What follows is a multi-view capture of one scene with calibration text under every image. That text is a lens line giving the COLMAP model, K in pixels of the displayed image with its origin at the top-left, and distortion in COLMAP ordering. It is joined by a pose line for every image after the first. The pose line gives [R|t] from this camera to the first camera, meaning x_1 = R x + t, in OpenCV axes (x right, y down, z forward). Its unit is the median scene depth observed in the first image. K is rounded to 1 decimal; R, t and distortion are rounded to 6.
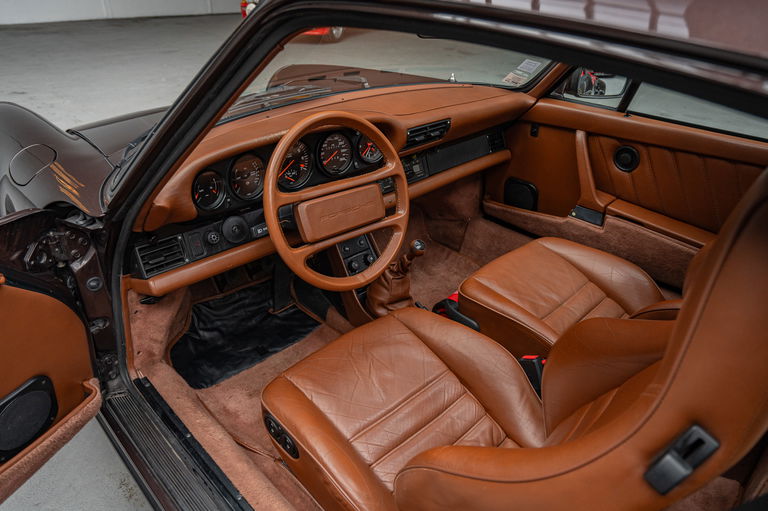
lens RADIAL K [[535.5, 0, 384.0], [0, 535.5, 255.5], [0, 0, 1]] dist [0.004180, 0.000992]
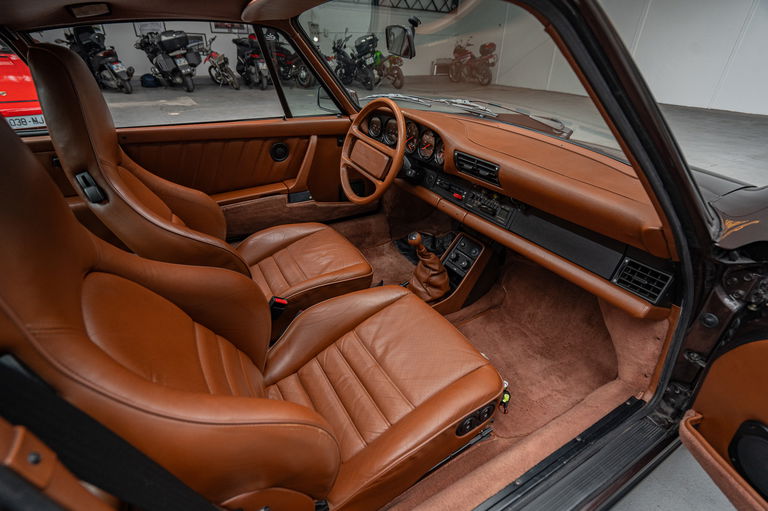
lens RADIAL K [[370.5, 0, 384.0], [0, 370.5, 255.5], [0, 0, 1]] dist [0.002101, 0.000190]
pose [[-0.259024, 0.434513, -0.862615, 0.944366], [-0.511688, 0.695741, 0.504104, -0.432329], [0.819196, 0.571965, 0.042121, 1.042685]]
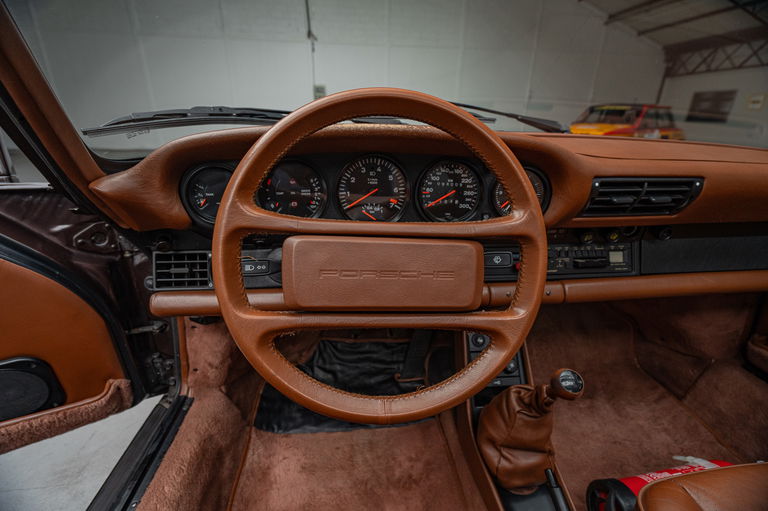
lens RADIAL K [[346.8, 0, 384.0], [0, 346.8, 255.5], [0, 0, 1]] dist [-0.001479, 0.000484]
pose [[0.776846, 0.209278, -0.593896, 0.113151], [-0.300848, 0.951901, -0.058092, -0.071407], [0.553173, 0.223801, 0.802441, 0.643188]]
